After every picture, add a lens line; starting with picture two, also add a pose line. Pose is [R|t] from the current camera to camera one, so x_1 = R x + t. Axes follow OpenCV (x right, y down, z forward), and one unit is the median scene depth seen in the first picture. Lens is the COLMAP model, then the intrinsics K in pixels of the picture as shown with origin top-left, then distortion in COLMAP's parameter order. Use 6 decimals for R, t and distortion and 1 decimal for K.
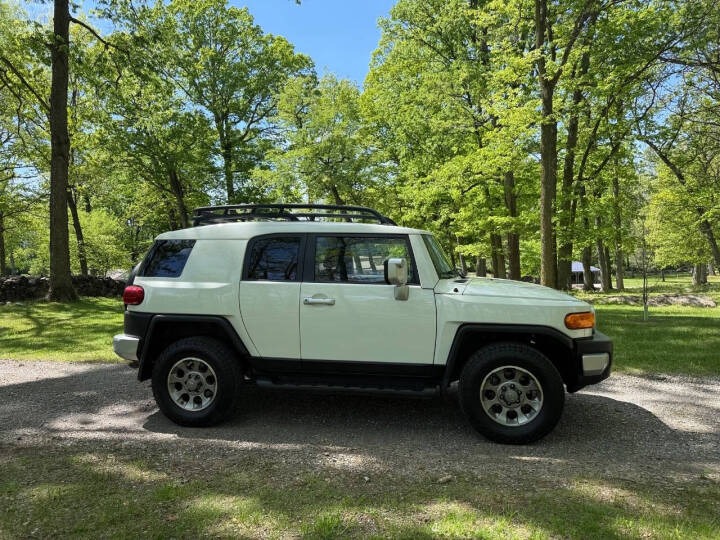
lens RADIAL K [[506.7, 0, 361.9], [0, 506.7, 282.1], [0, 0, 1]] dist [0.034707, -0.045176]
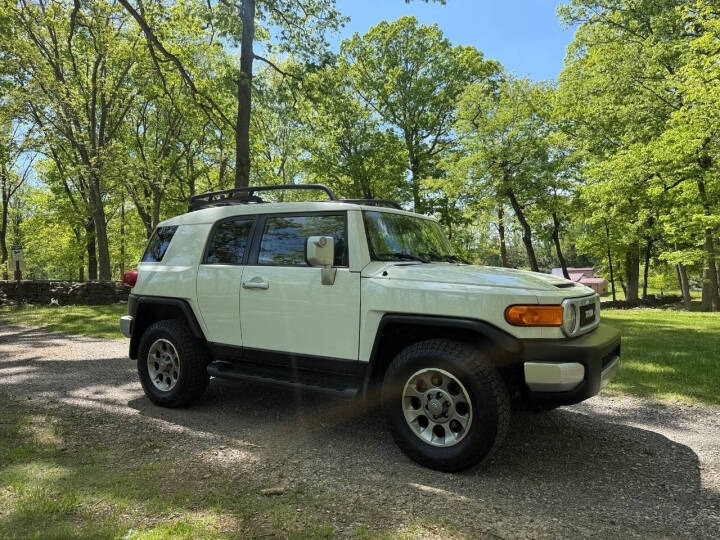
lens RADIAL K [[506.7, 0, 360.9], [0, 506.7, 280.6], [0, 0, 1]] dist [0.034707, -0.045176]
pose [[0.921862, 0.014258, -0.387256, 0.108671], [-0.025218, 0.999412, -0.023235, 0.010973], [0.386697, 0.031186, 0.921680, 0.049640]]
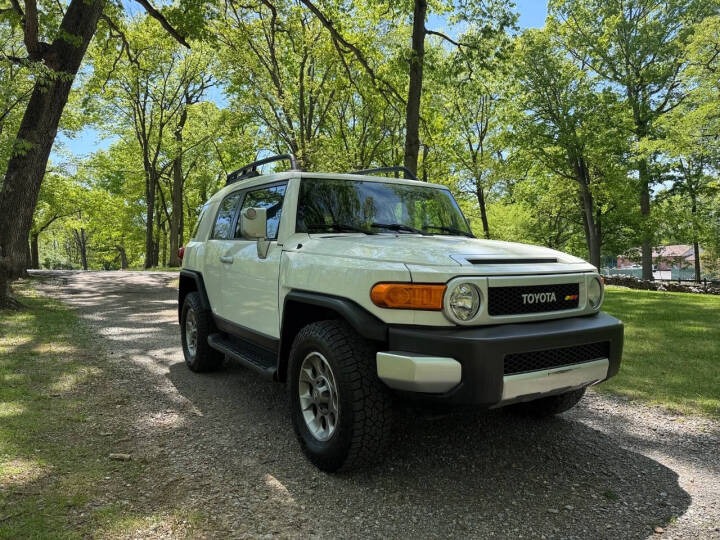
lens RADIAL K [[506.7, 0, 357.3], [0, 506.7, 277.4], [0, 0, 1]] dist [0.034707, -0.045176]
pose [[0.679802, 0.043199, -0.732123, 0.185369], [-0.038547, 0.998989, 0.023153, 0.009672], [0.732382, 0.012481, 0.680779, 0.125264]]
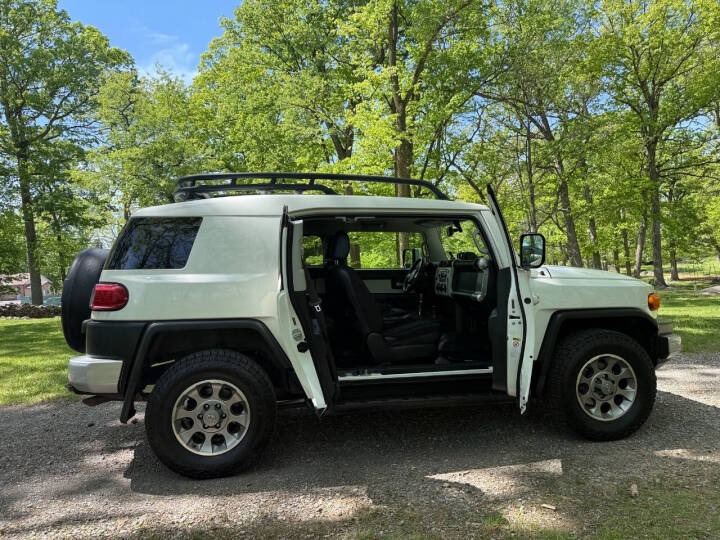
lens RADIAL K [[506.7, 0, 361.8], [0, 506.7, 276.1], [0, 0, 1]] dist [0.034707, -0.045176]
pose [[0.939165, -0.024503, 0.342592, -0.094099], [0.038475, 0.998679, -0.034046, 0.008973], [-0.341306, 0.045156, 0.938867, 0.063790]]
